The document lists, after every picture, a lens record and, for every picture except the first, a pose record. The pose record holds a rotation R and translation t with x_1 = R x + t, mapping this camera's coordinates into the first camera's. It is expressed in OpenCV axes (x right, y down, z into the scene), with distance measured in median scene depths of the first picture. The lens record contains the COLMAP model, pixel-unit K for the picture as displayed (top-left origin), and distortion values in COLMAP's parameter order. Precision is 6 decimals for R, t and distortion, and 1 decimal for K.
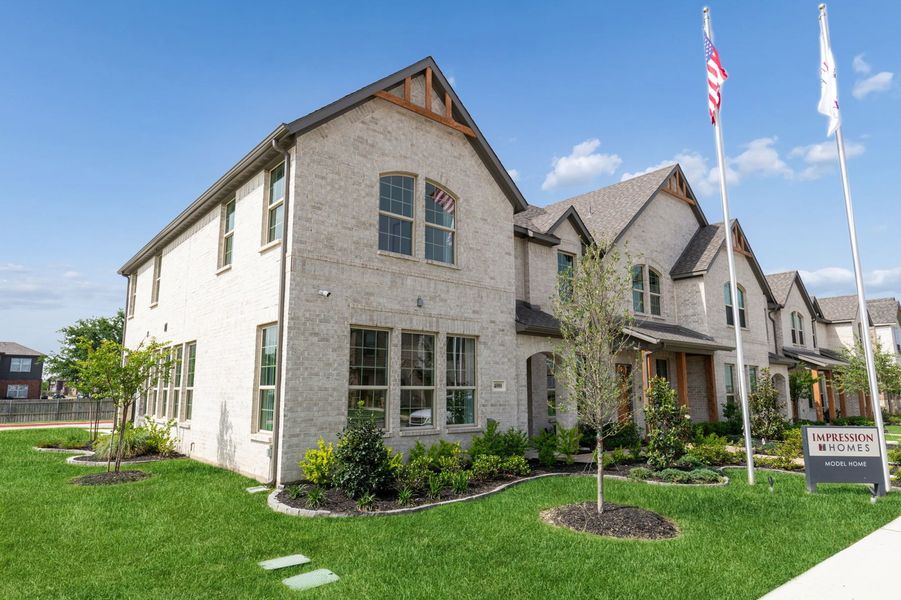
lens RADIAL K [[540.8, 0, 444.0], [0, 540.8, 302.0], [0, 0, 1]] dist [0.000067, -0.000535]
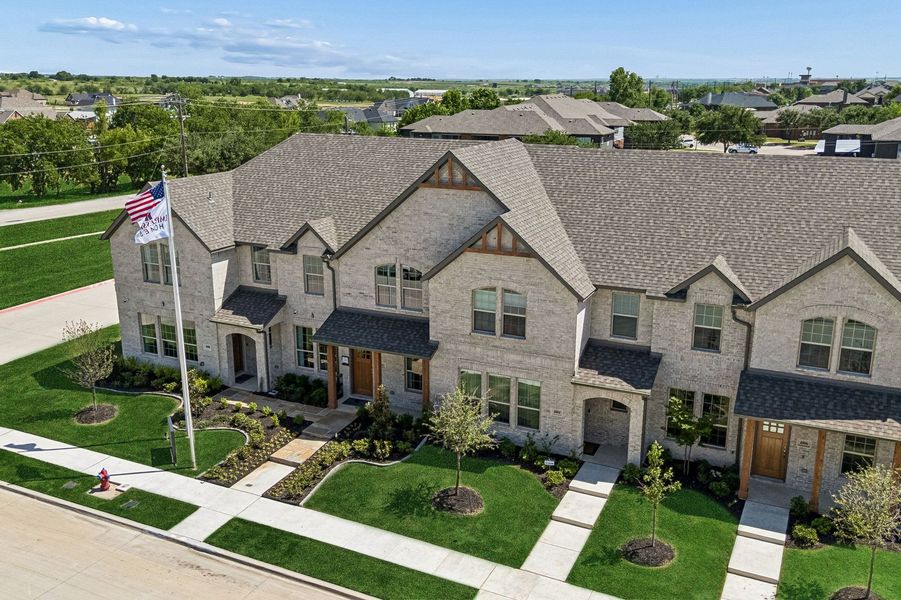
lens RADIAL K [[794.9, 0, 444.9], [0, 794.9, 299.6], [0, 0, 1]] dist [0.119722, -0.193956]
pose [[0.407261, 0.241238, -0.880876, 3.108509], [0.151619, 0.933245, 0.325678, -0.855991], [0.900639, -0.266193, 0.343498, 0.877773]]
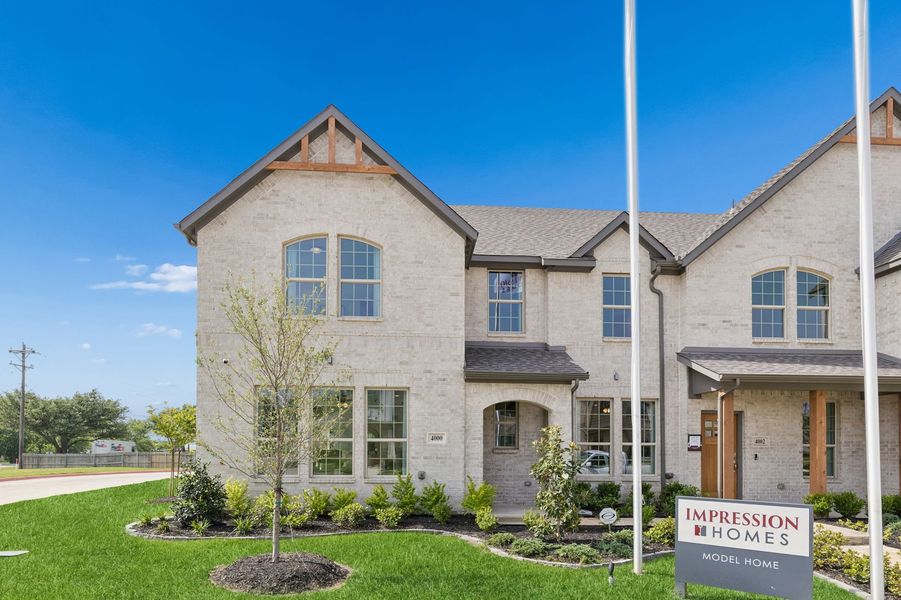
lens RADIAL K [[509.5, 0, 445.0], [0, 509.5, 436.2], [0, 0, 1]] dist [0.001142, -0.000952]
pose [[0.794639, -0.008893, -0.607017, 0.703618], [0.091583, 0.990205, 0.105385, 0.061734], [0.600134, -0.139335, 0.787671, 0.320694]]
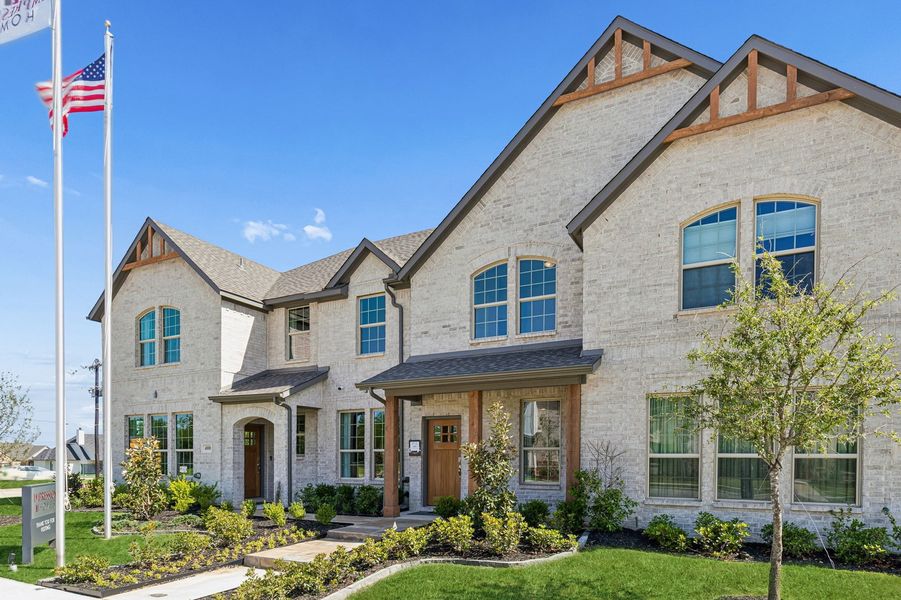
lens RADIAL K [[516.1, 0, 450.6], [0, 516.1, 465.8], [0, 0, 1]] dist [-0.001300, 0.000539]
pose [[0.397657, 0.008141, -0.917498, 1.547720], [0.148168, 0.986266, 0.072970, 0.204750], [0.905492, -0.164961, 0.390990, 1.104440]]
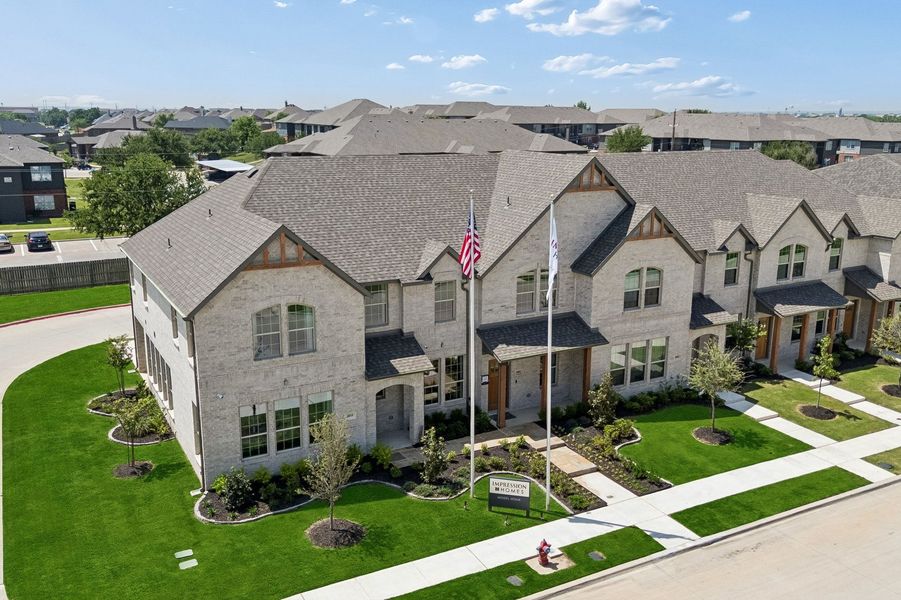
lens RADIAL K [[794.9, 0, 444.9], [0, 794.9, 299.6], [0, 0, 1]] dist [0.119722, -0.193956]
pose [[0.980358, 0.049118, -0.191012, 0.853737], [0.028753, 0.922551, 0.384804, -1.116102], [0.195119, -0.382737, 0.903018, -0.981203]]
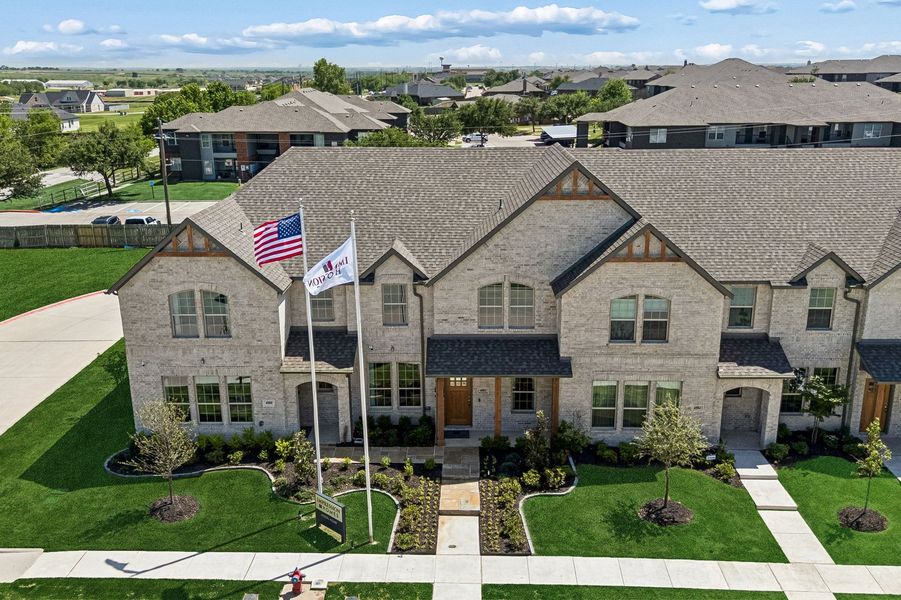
lens RADIAL K [[794.9, 0, 444.9], [0, 794.9, 299.6], [0, 0, 1]] dist [0.119722, -0.193956]
pose [[0.745242, 0.179340, -0.642224, 2.145233], [0.118564, 0.912163, 0.392303, -1.093713], [0.656168, -0.368505, 0.658519, -0.148902]]
